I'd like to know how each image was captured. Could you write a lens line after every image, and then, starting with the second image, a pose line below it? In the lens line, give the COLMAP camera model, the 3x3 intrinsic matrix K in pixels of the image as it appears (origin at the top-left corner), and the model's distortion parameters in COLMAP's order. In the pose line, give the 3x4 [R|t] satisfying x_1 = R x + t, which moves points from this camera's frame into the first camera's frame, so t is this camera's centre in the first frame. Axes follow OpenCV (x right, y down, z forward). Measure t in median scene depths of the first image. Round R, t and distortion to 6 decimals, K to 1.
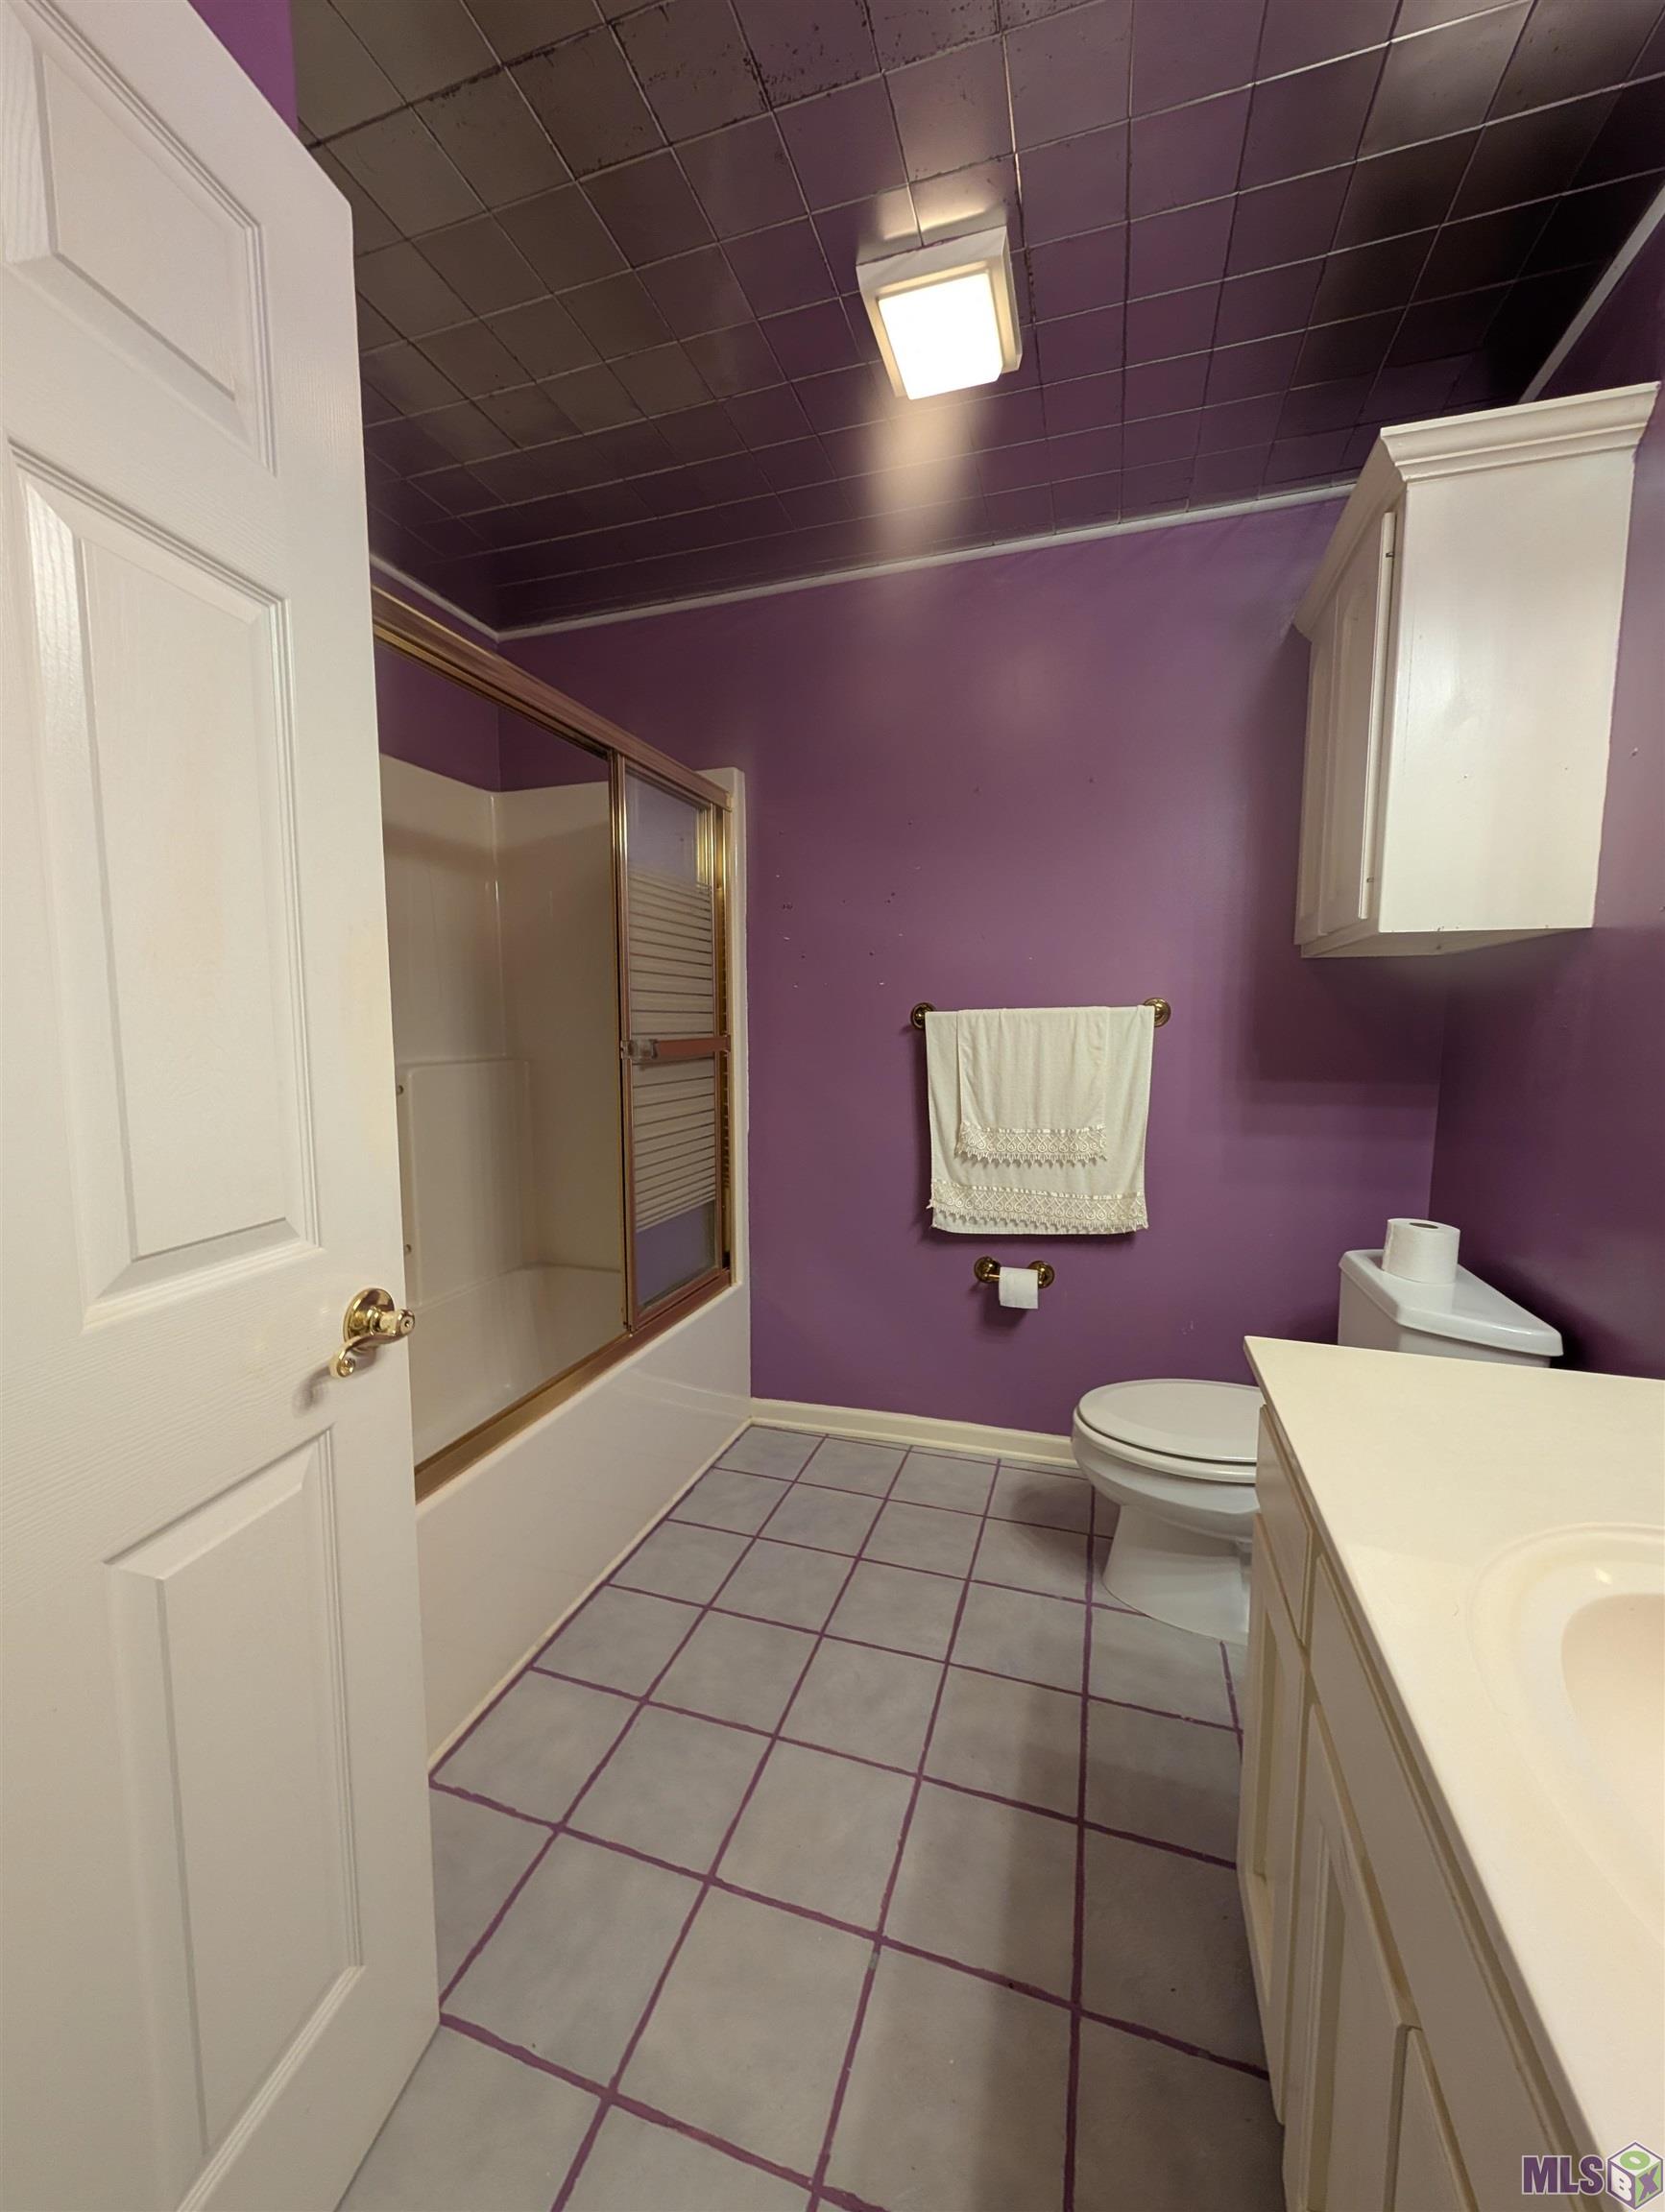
lens RADIAL K [[836.6, 0, 838.0], [0, 836.6, 1103.5], [0, 0, 1]] dist [0.001894, -0.000001]
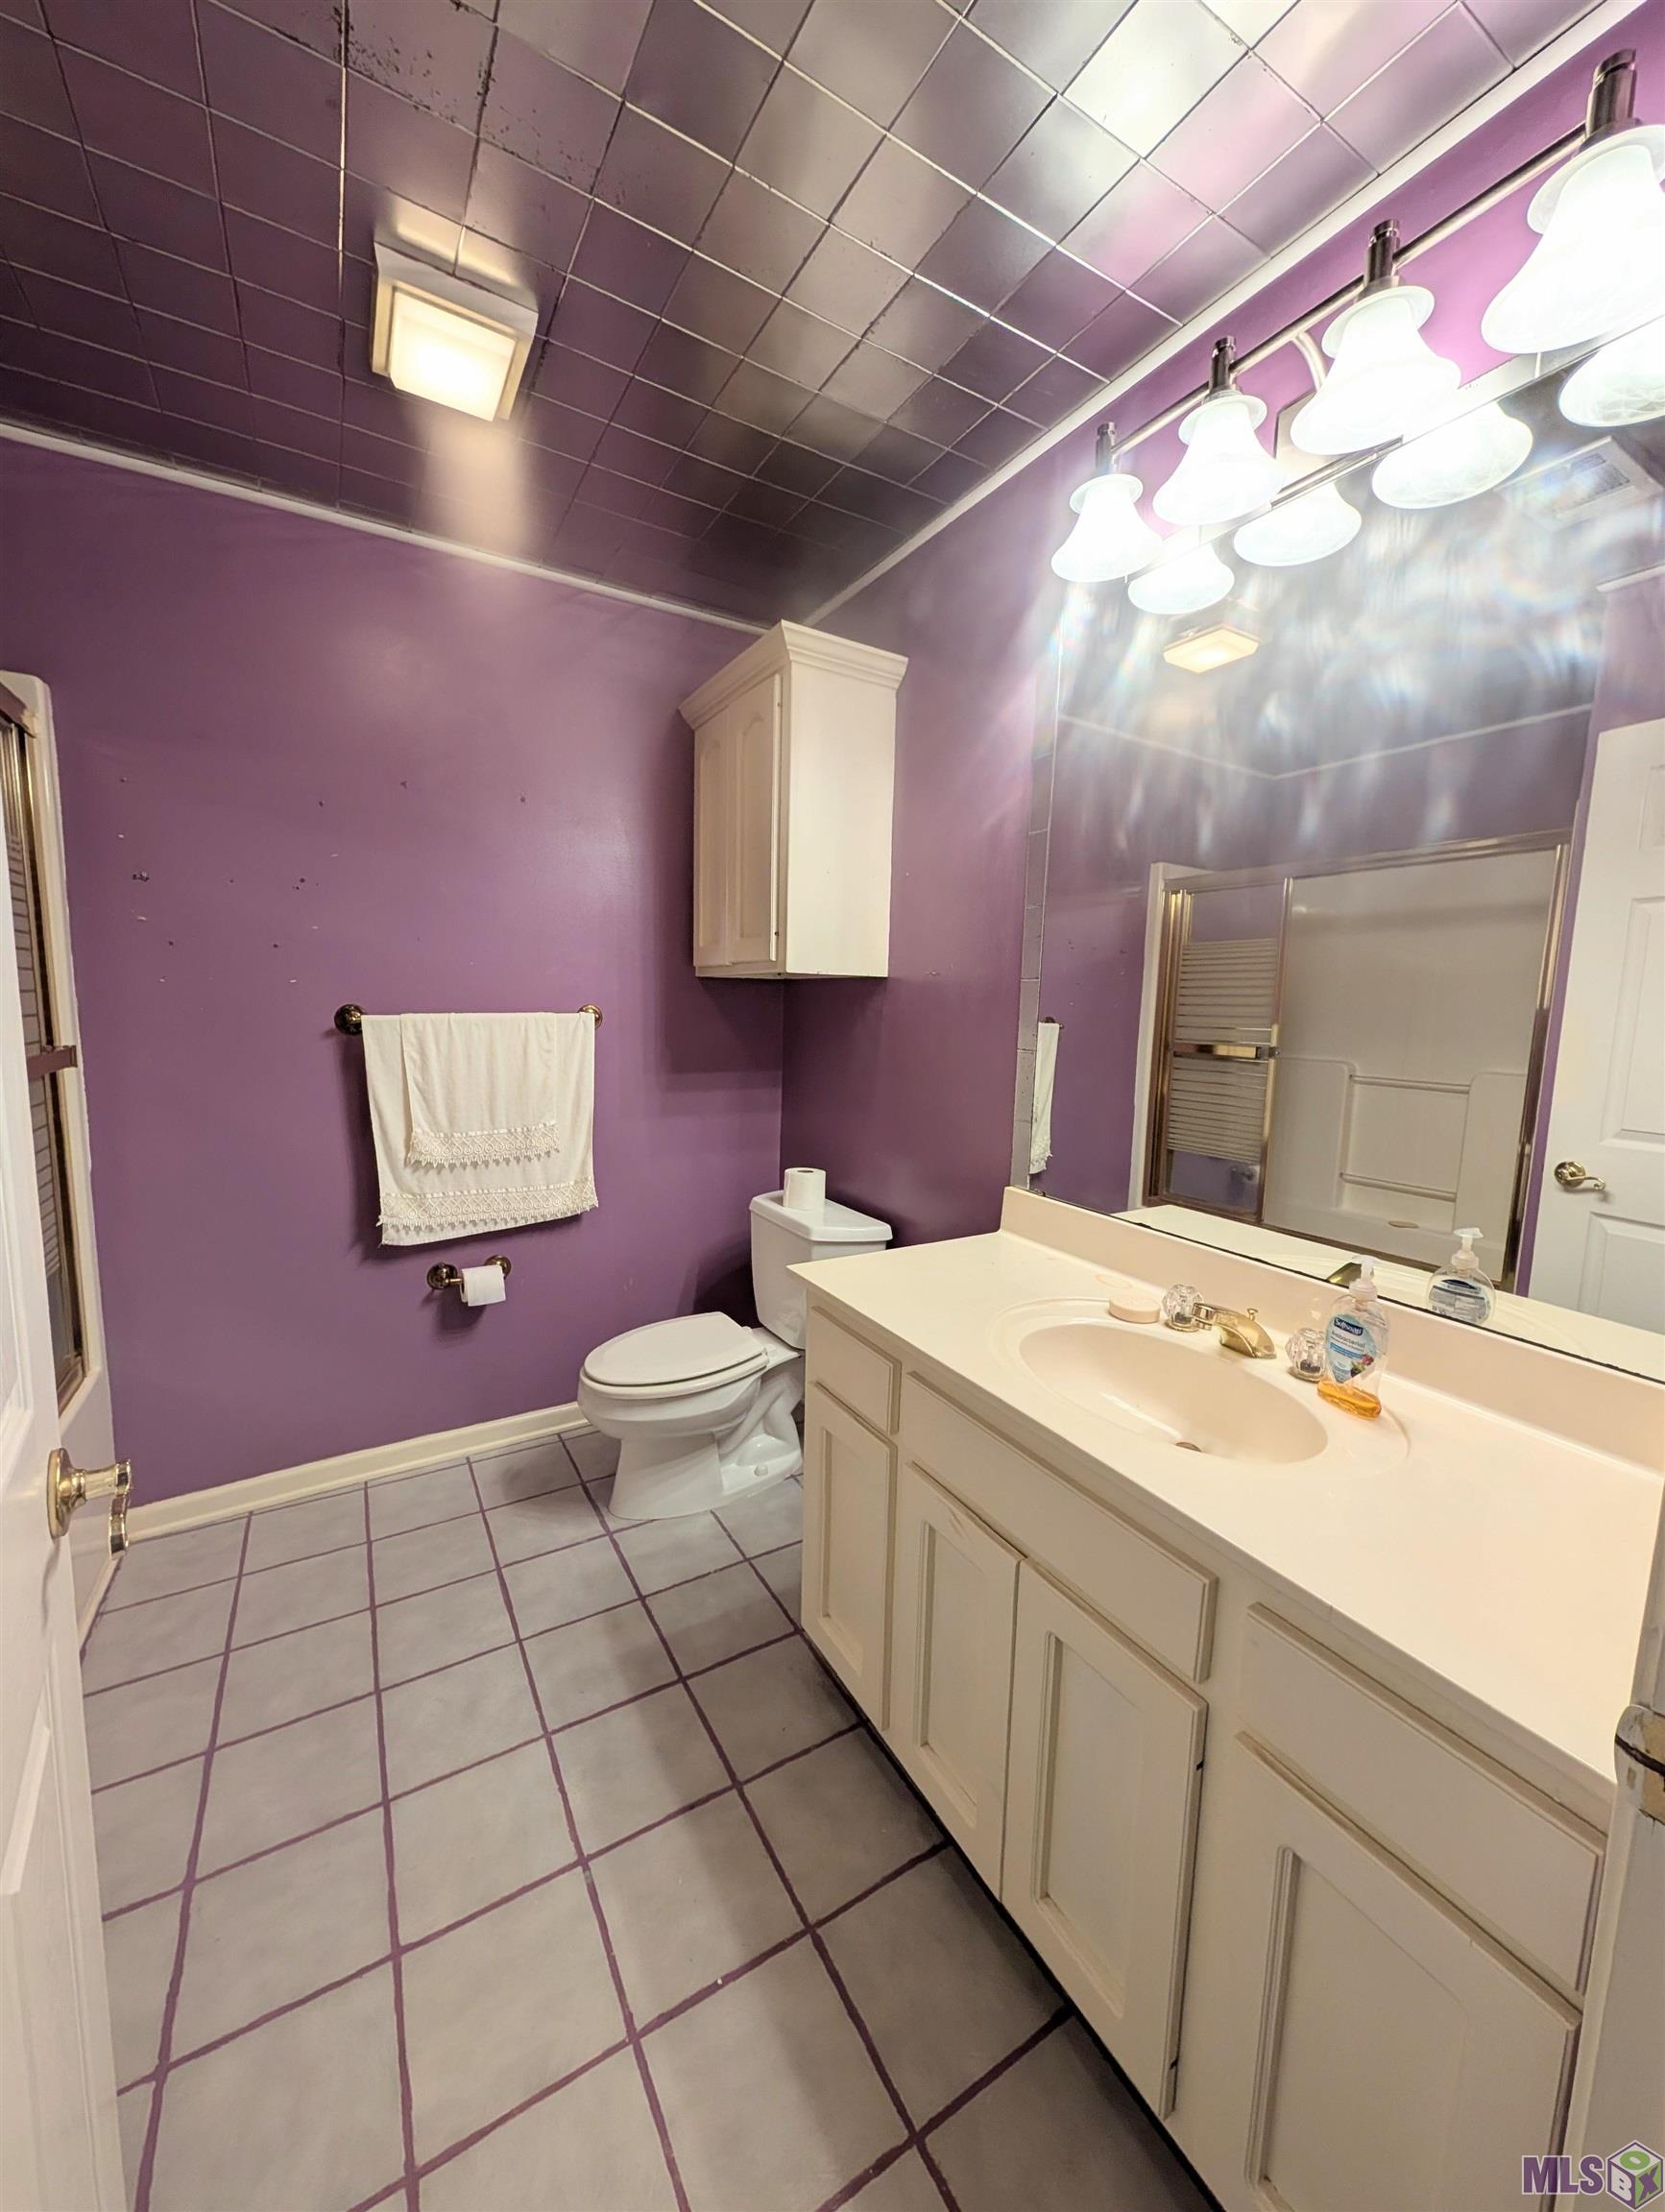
lens RADIAL K [[836.6, 0, 835.5], [0, 836.6, 1104.9], [0, 0, 1]] dist [0.001894, -0.000001]
pose [[0.663332, -0.077540, 0.744297, -0.262119], [0.052817, 0.996988, 0.056794, -0.038542], [-0.746459, 0.001638, 0.665430, -0.007205]]
